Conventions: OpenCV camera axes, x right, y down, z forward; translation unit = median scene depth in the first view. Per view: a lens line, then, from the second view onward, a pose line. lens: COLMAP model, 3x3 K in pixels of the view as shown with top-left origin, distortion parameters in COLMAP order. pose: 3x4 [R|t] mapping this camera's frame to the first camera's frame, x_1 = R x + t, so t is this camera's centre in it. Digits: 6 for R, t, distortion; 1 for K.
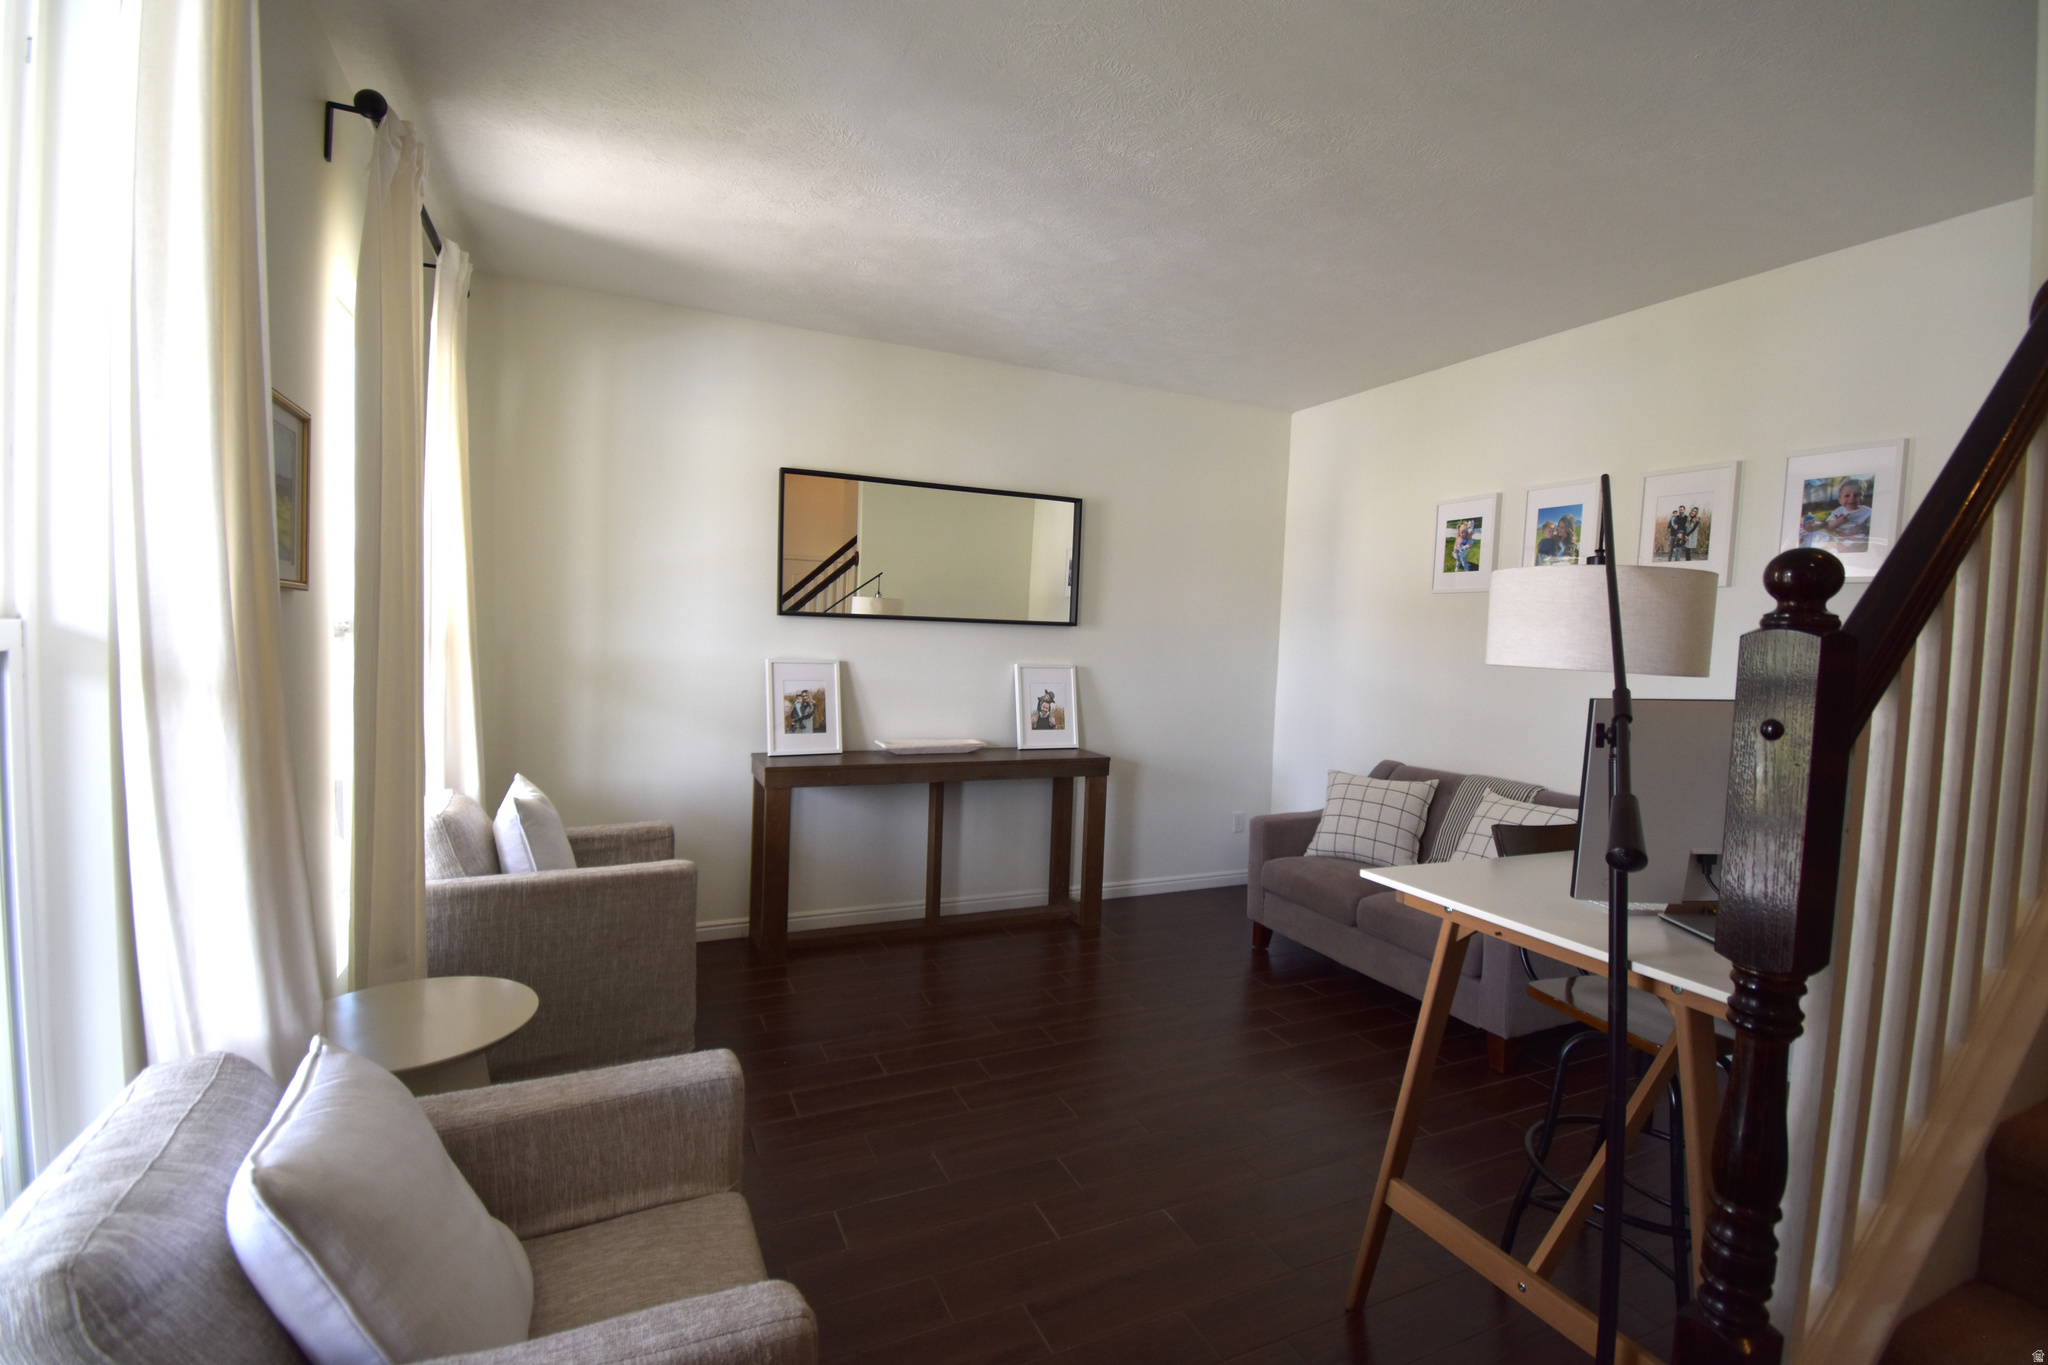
lens RADIAL K [[950.7, 0, 1032.4], [0, 950.7, 687.4], [0, 0, 1]] dist [0.021951, 0.000008]
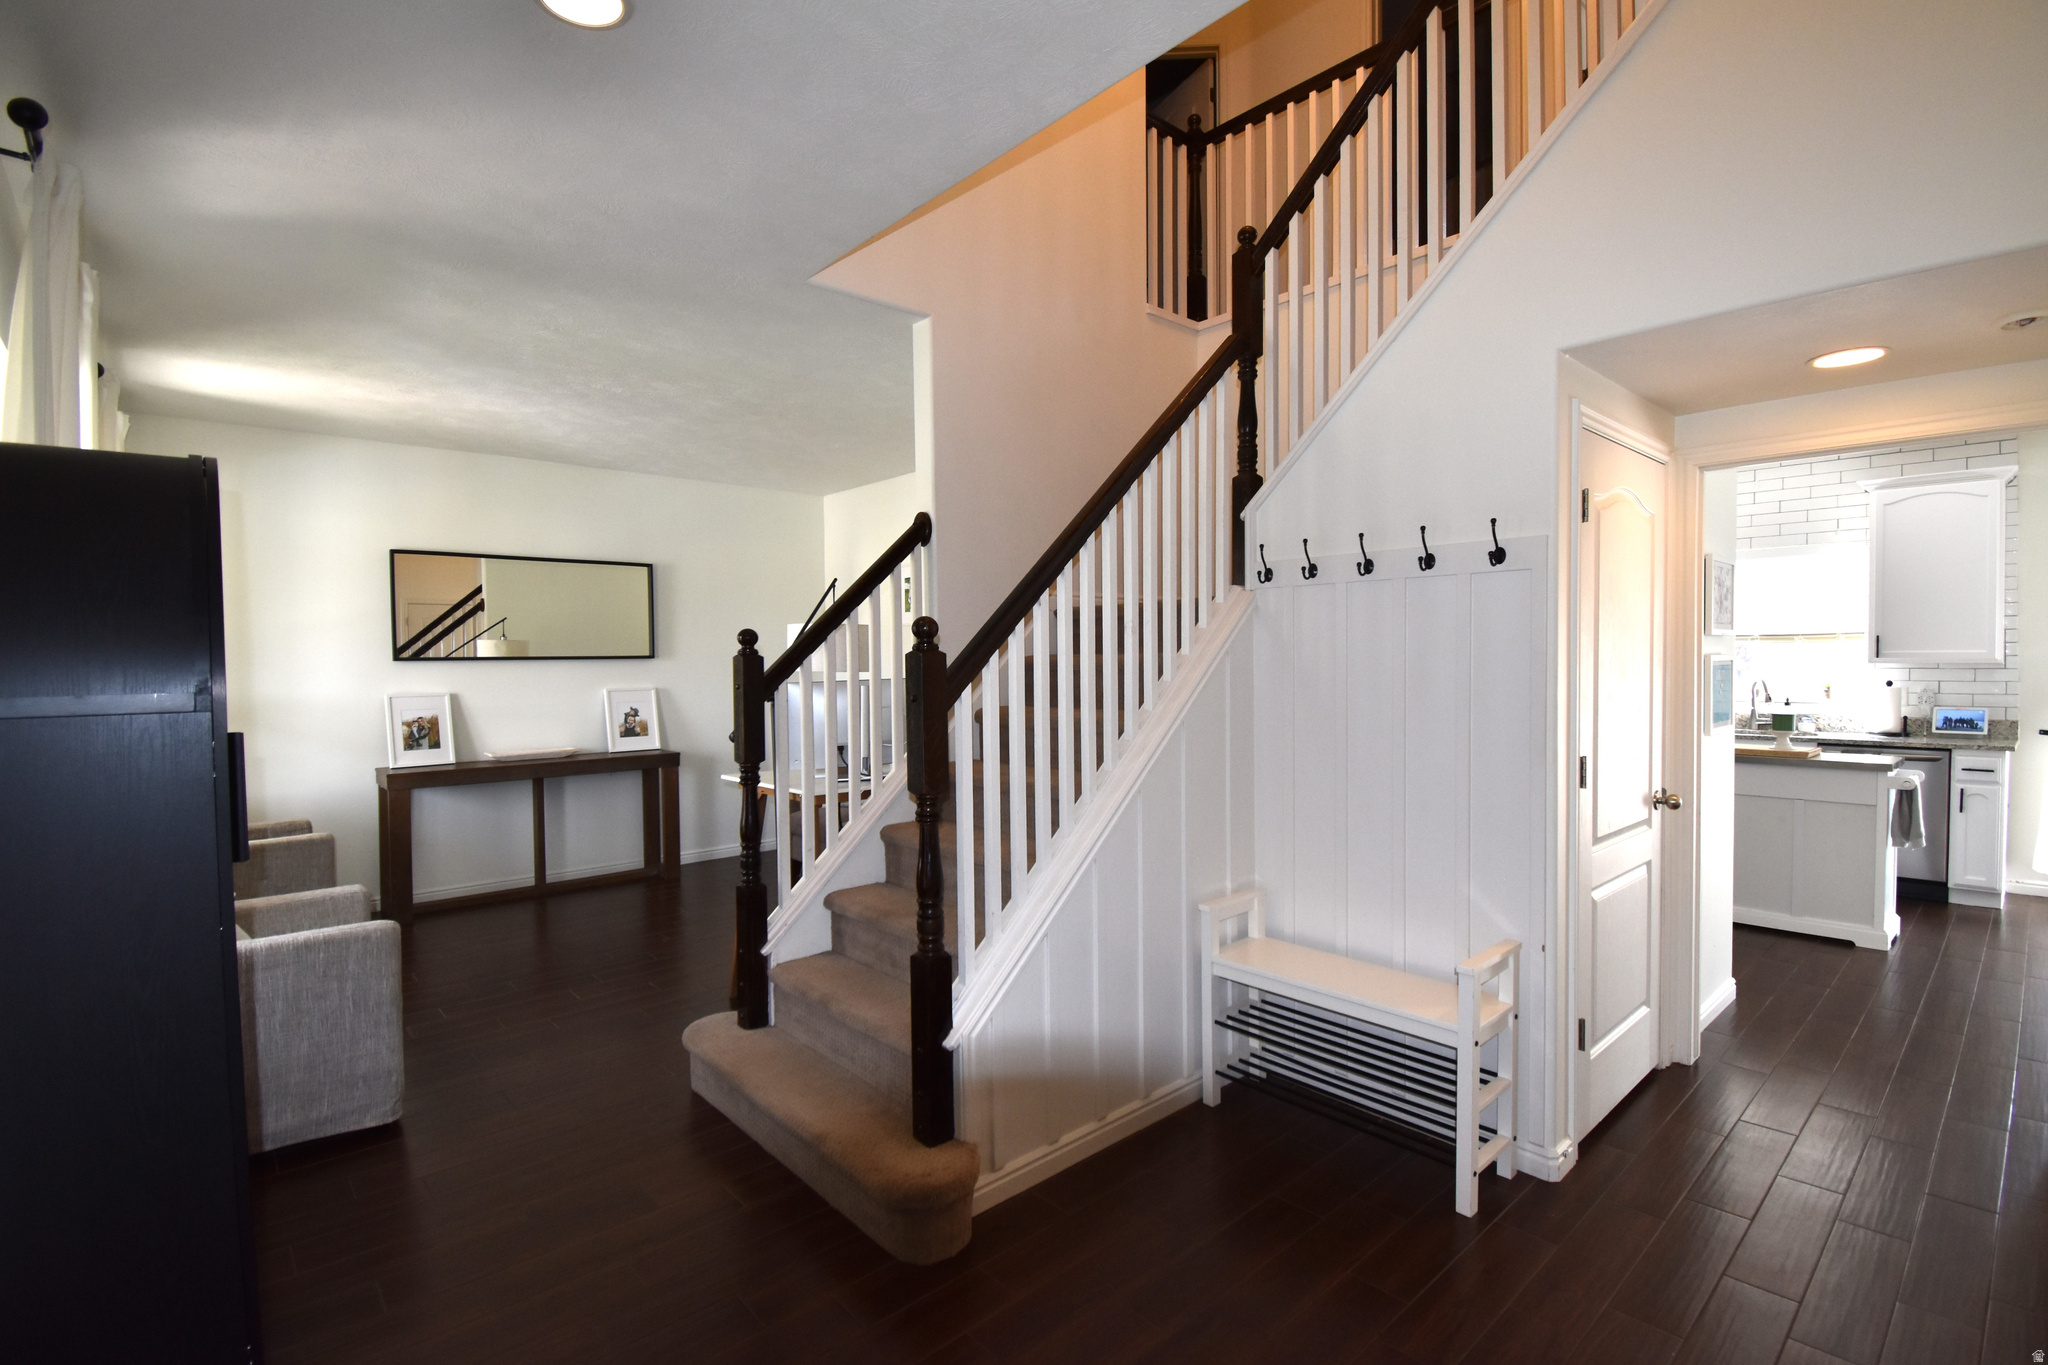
lens RADIAL K [[950.7, 0, 1008.8], [0, 950.7, 678.0], [0, 0, 1]] dist [0.021951, 0.000008]
pose [[0.955331, -0.055341, 0.290310, 0.141856], [0.065337, 0.997554, -0.024845, 0.031189], [-0.288225, 0.042703, 0.956610, -0.457567]]
